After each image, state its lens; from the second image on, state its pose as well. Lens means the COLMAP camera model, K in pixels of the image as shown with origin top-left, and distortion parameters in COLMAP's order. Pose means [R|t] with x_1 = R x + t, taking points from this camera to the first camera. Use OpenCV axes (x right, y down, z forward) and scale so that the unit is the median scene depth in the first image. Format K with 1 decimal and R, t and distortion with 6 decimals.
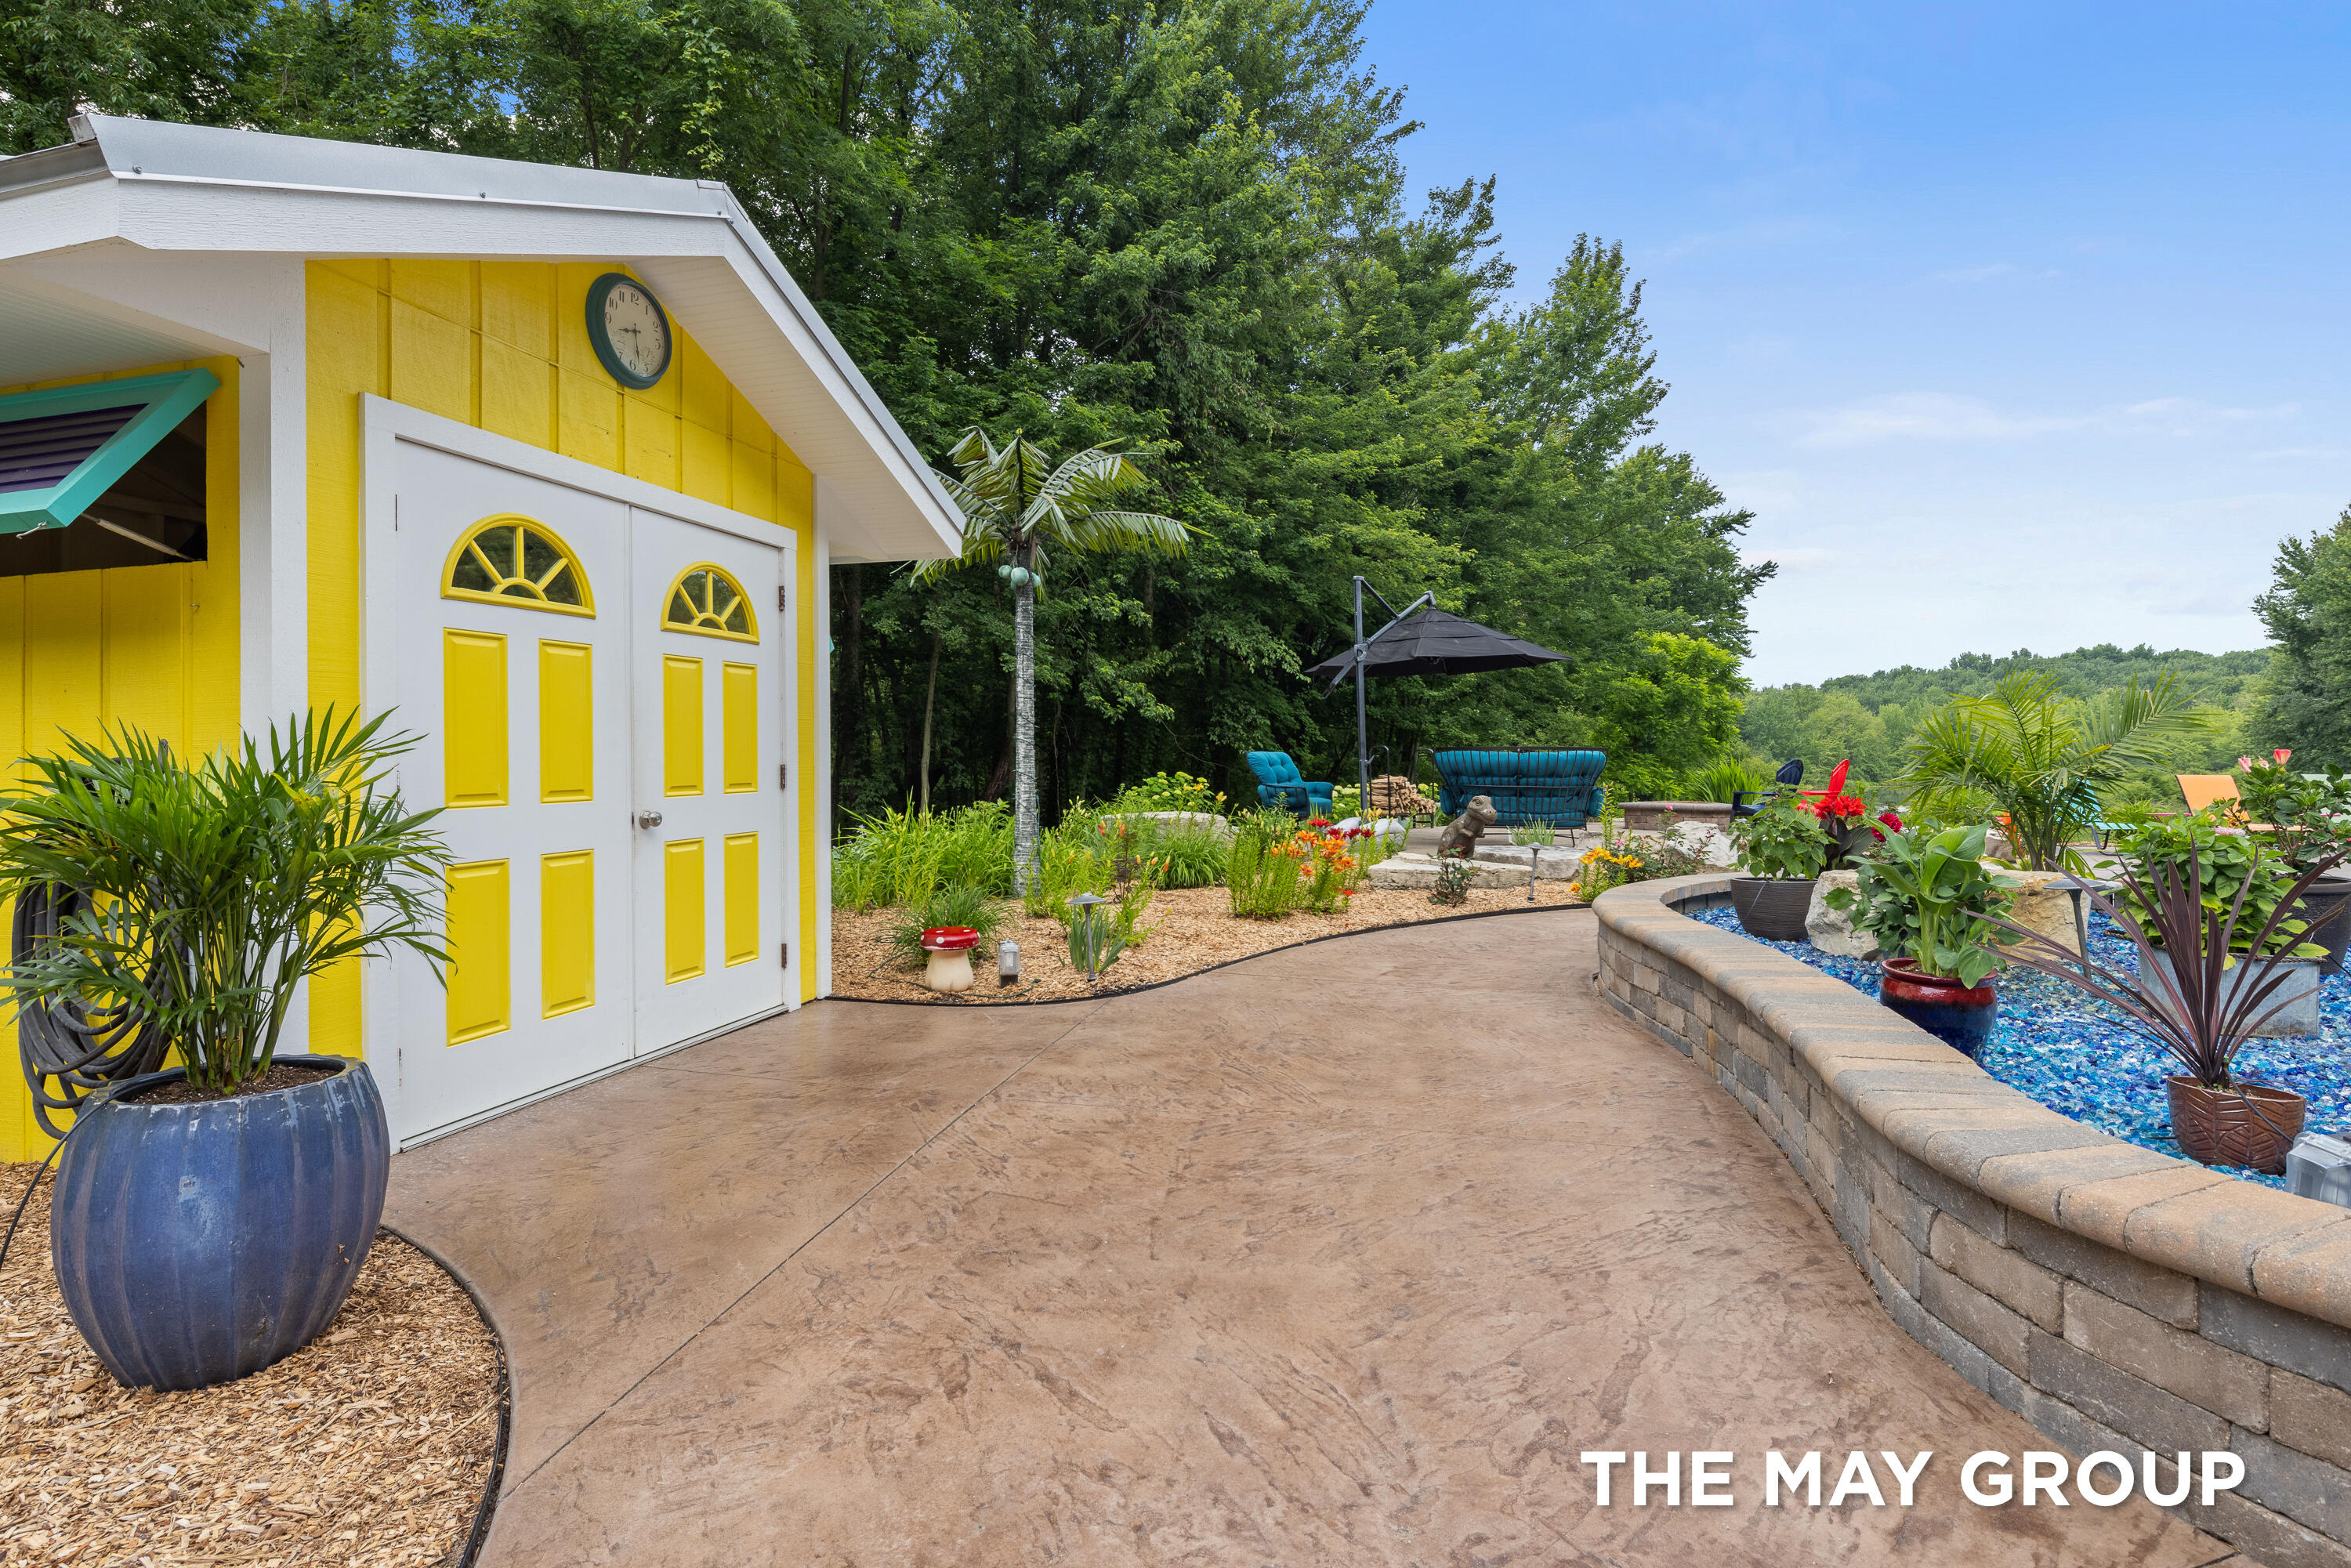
lens RADIAL K [[1141.3, 0, 1169.1], [0, 1141.3, 752.6], [0, 0, 1]] dist [-0.000616, -0.000769]
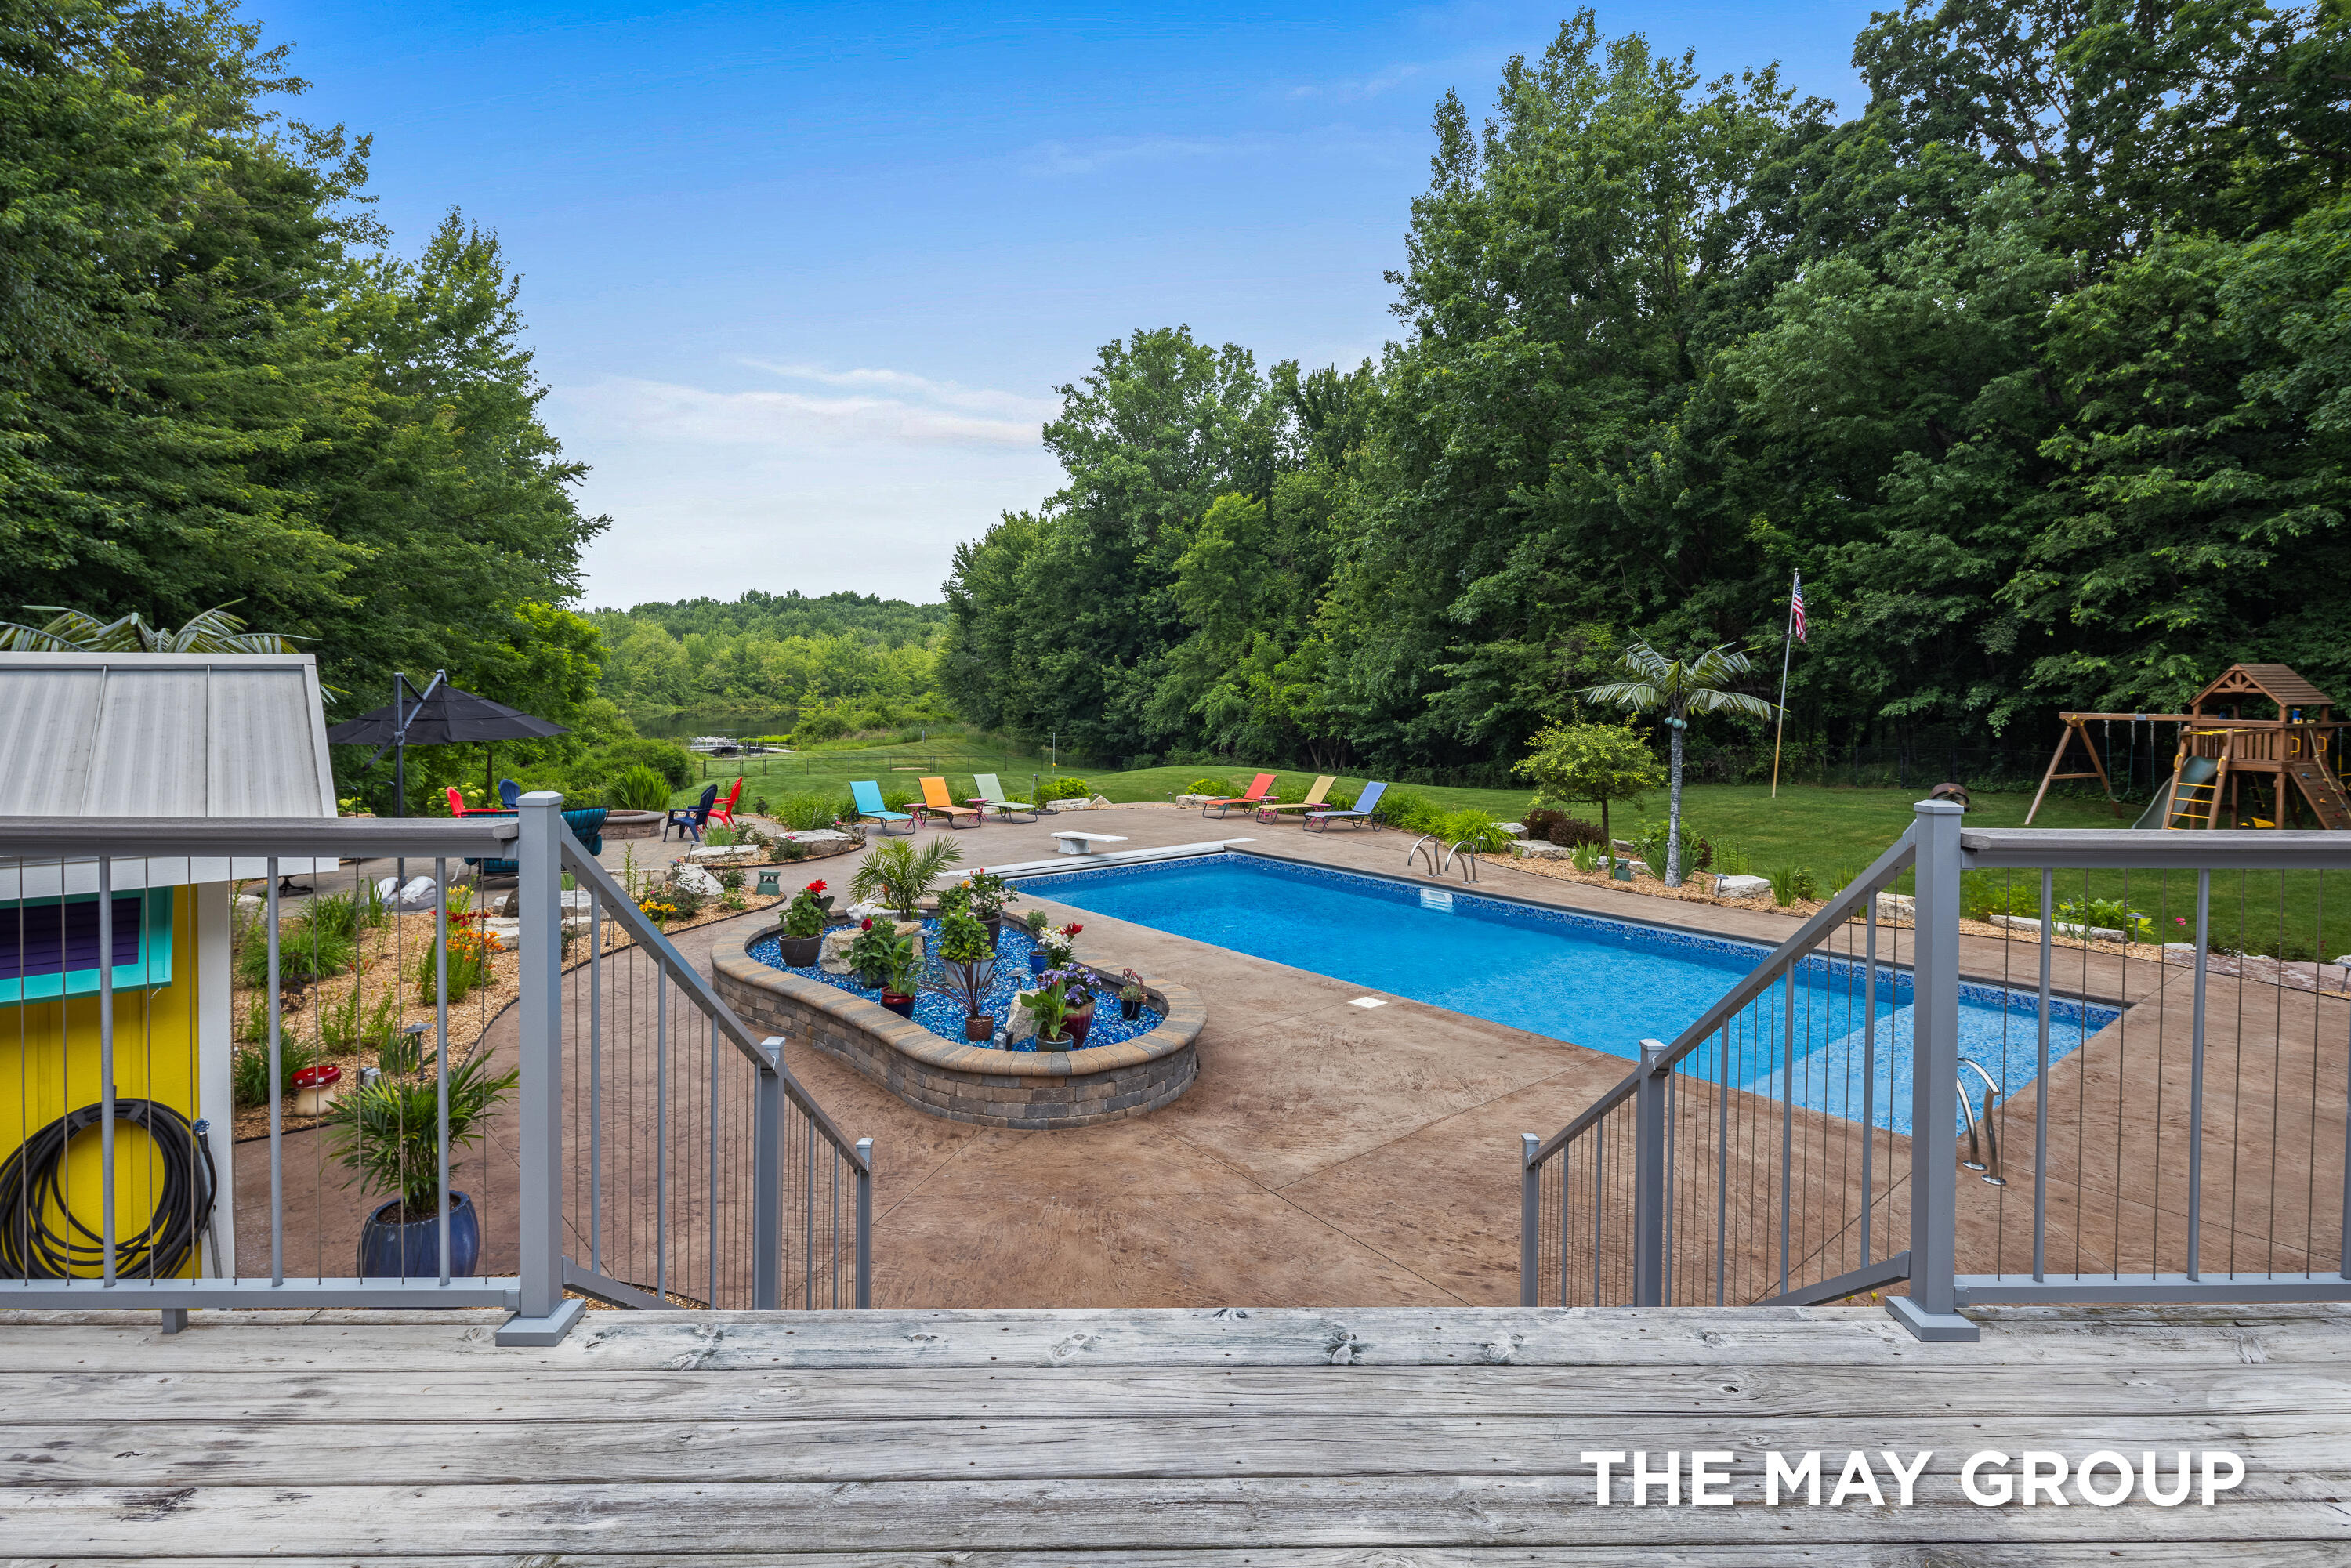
lens RADIAL K [[1149.2, 0, 1179.0], [0, 1149.2, 696.1], [0, 0, 1]] dist [-0.000631, -0.000927]
pose [[0.566219, -0.001443, 0.824253, -0.071170], [-0.018162, 0.999734, 0.014226, -0.032943], [-0.824055, -0.023025, 0.566042, -0.064953]]
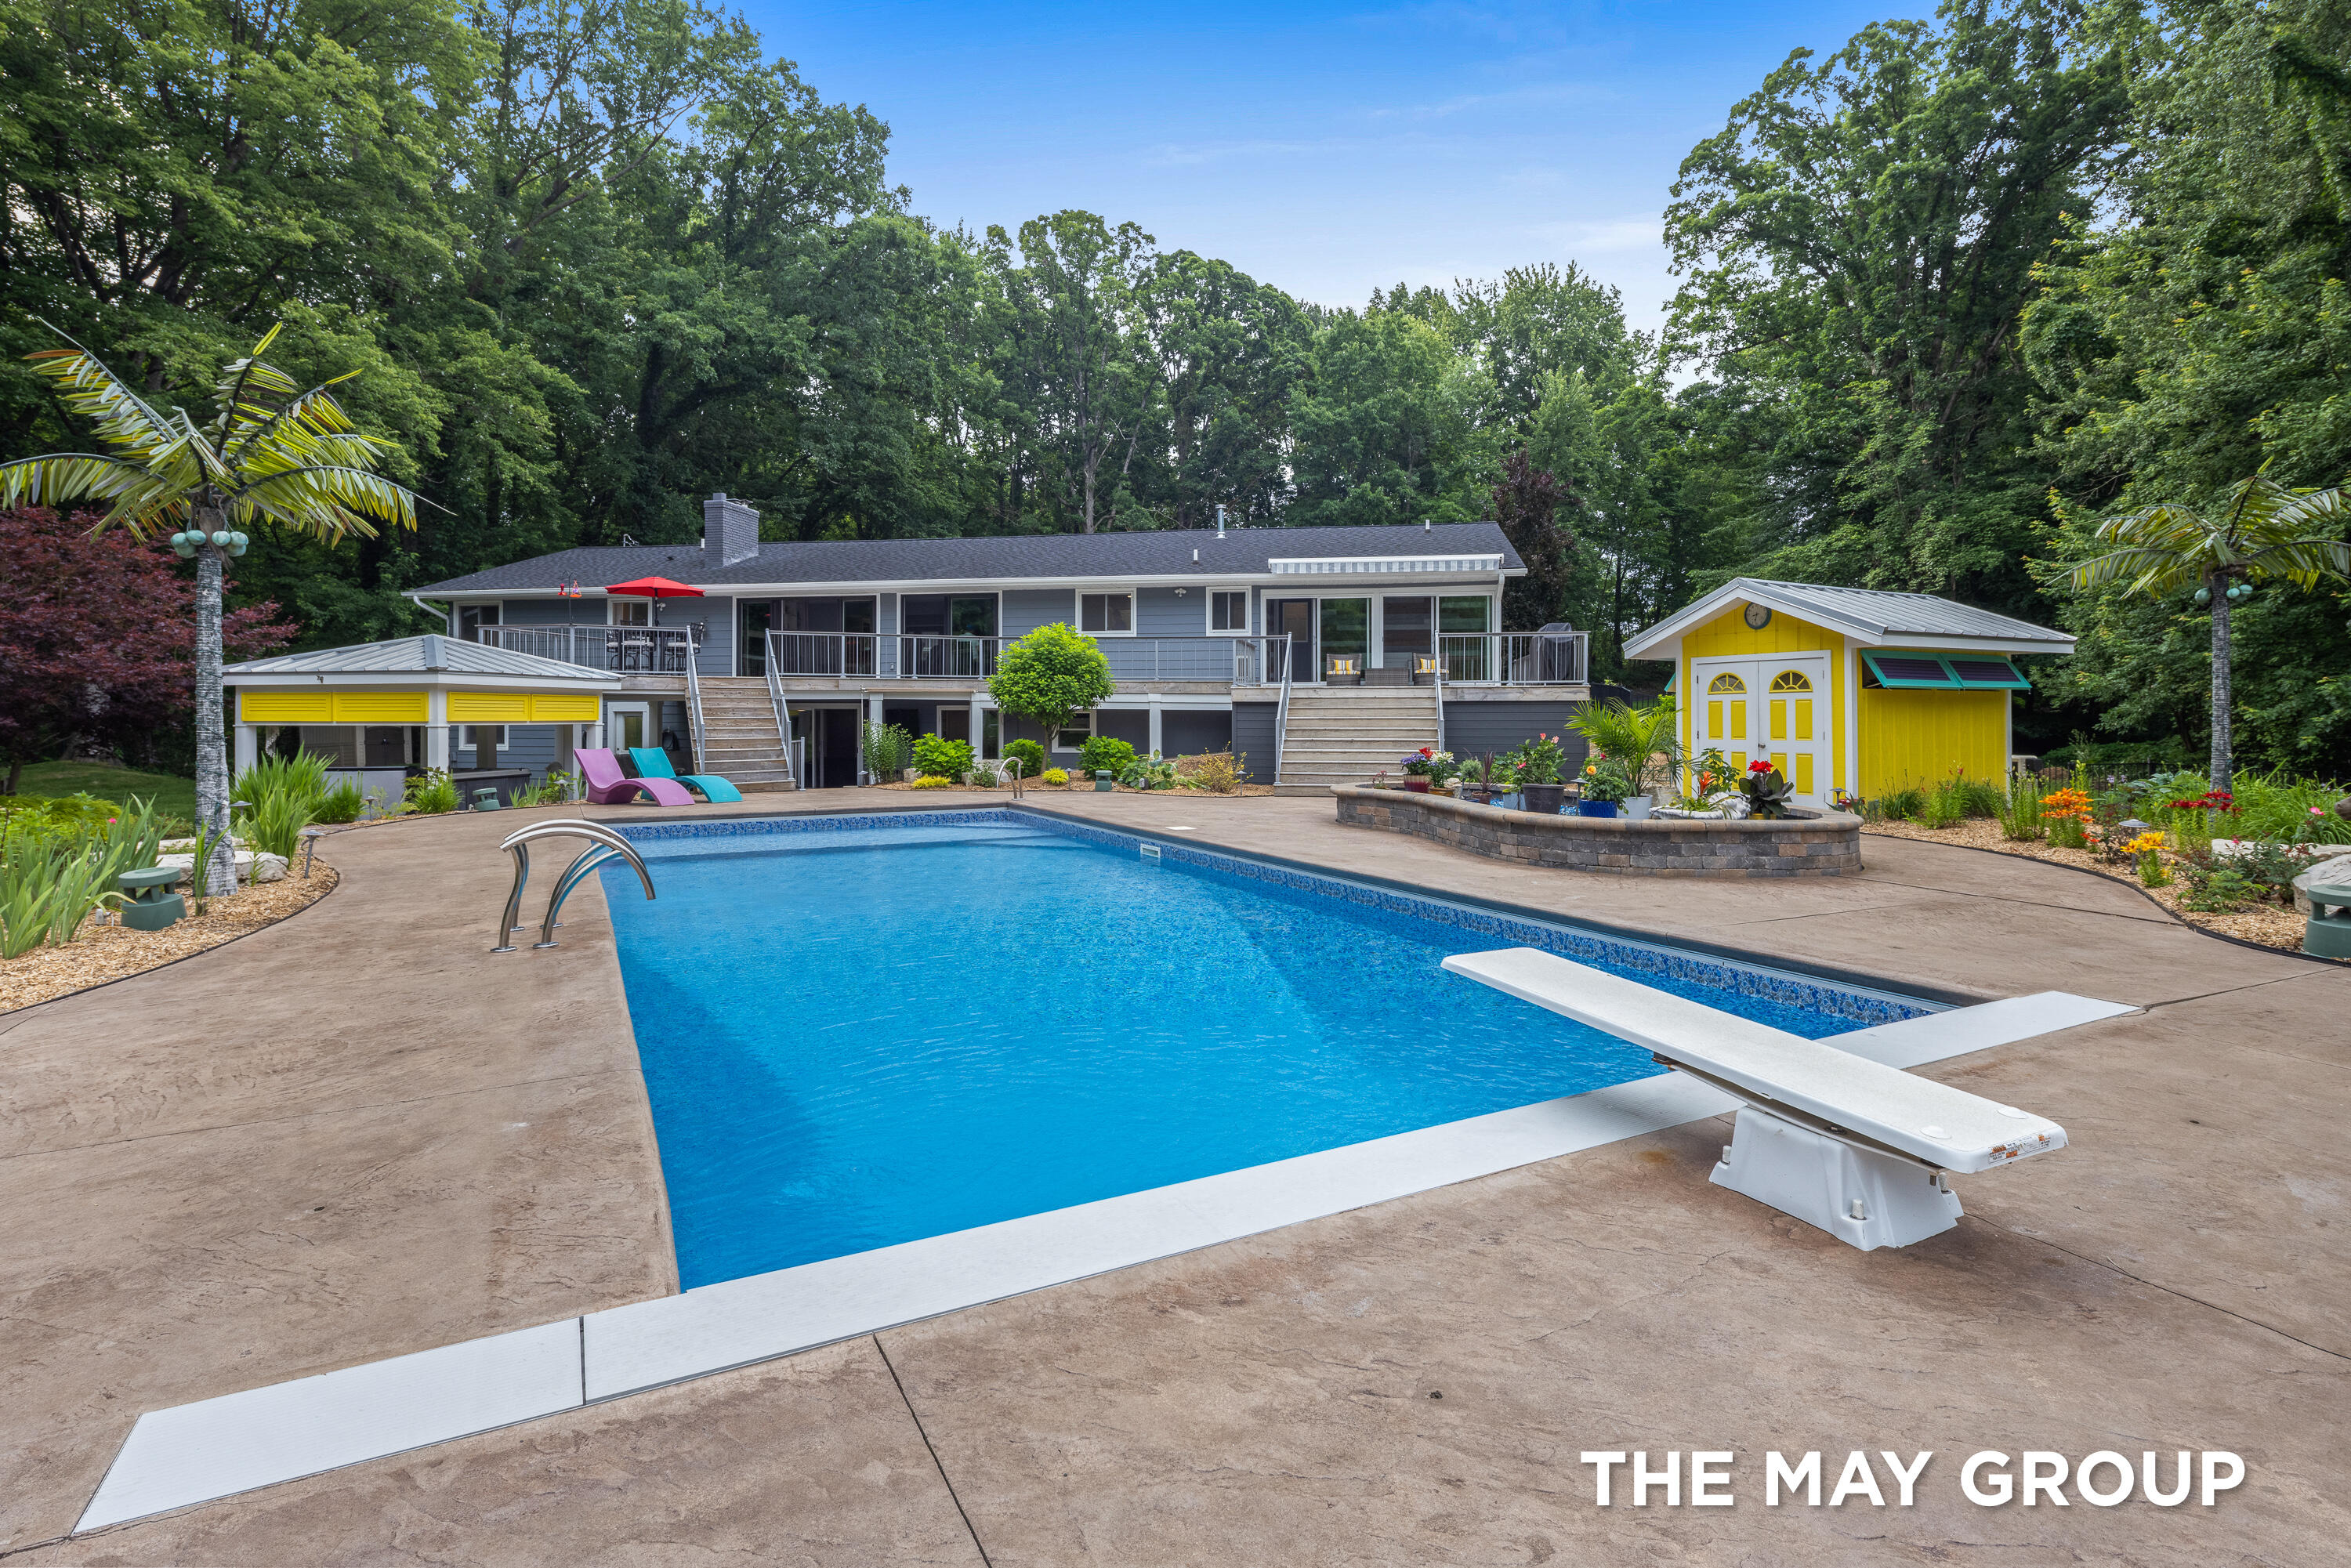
lens RADIAL K [[1149.2, 0, 1179.0], [0, 1149.2, 696.1], [0, 0, 1]] dist [-0.000631, -0.000927]
pose [[-0.720154, -0.005250, -0.693795, 0.246881], [0.008334, 0.999834, -0.016216, -0.003962], [0.693765, -0.017461, -0.719990, 0.168239]]
